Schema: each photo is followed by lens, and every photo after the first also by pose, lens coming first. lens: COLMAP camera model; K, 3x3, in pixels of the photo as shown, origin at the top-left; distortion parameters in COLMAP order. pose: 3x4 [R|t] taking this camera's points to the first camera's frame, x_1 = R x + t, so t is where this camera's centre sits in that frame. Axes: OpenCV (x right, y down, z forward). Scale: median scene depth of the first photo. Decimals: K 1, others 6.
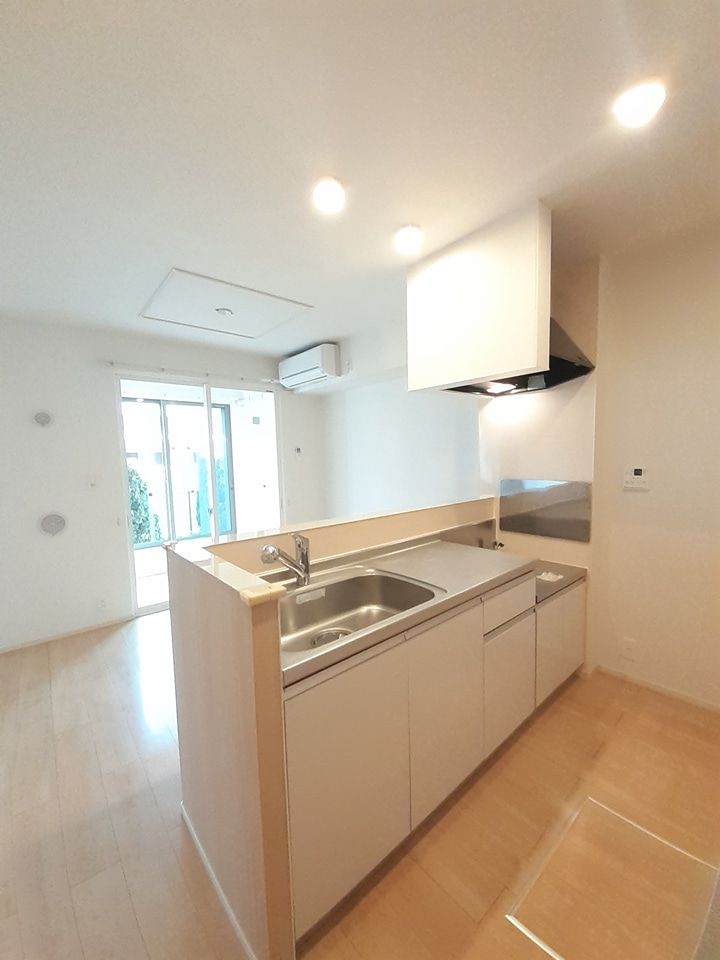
lens RADIAL K [[379.6, 0, 356.4], [0, 379.6, 486.1], [0, 0, 1]] dist [0.000477, 0.000031]
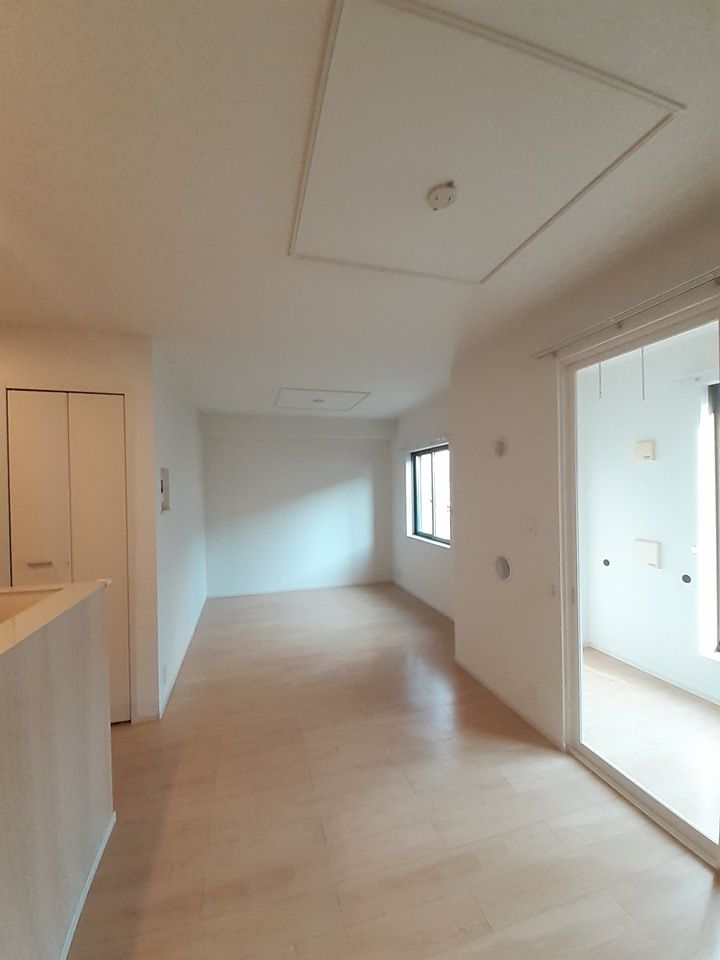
lens RADIAL K [[379.6, 0, 356.4], [0, 379.6, 486.1], [0, 0, 1]] dist [0.000477, 0.000031]
pose [[-0.397939, 0.035685, -0.916718, 0.099804], [-0.044285, 0.997331, 0.058047, -0.100924], [0.916342, 0.063696, -0.395297, 0.864215]]
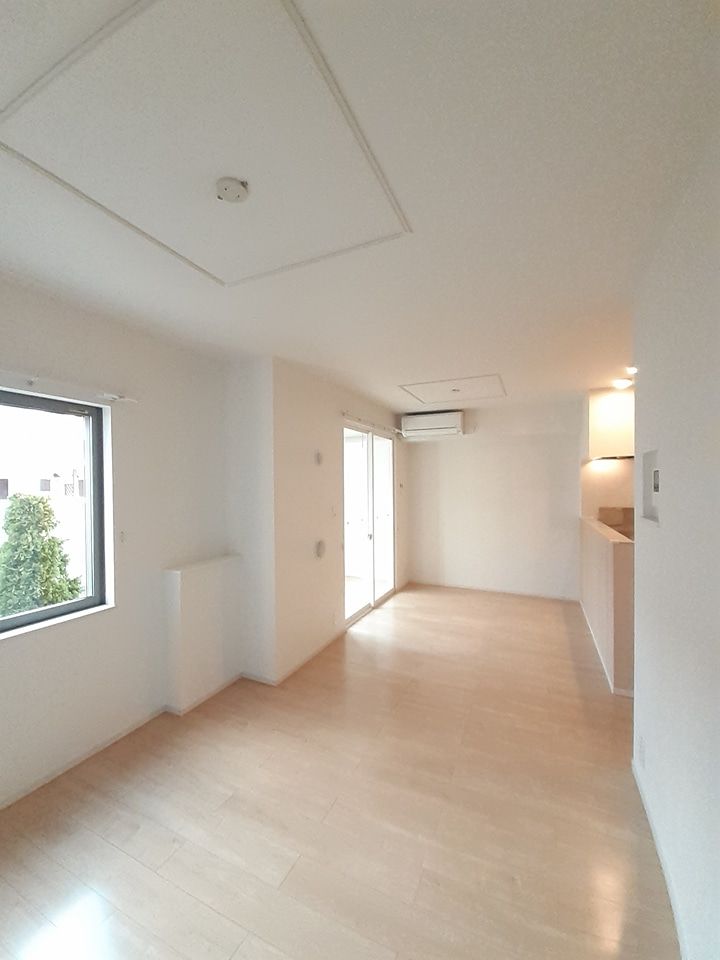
lens RADIAL K [[379.6, 0, 356.4], [0, 379.6, 486.1], [0, 0, 1]] dist [0.000477, 0.000031]
pose [[0.910558, 0.014271, 0.413135, -0.993780], [0.021560, 0.996404, -0.081939, 0.006132], [-0.412818, 0.083518, 0.906976, -0.088238]]
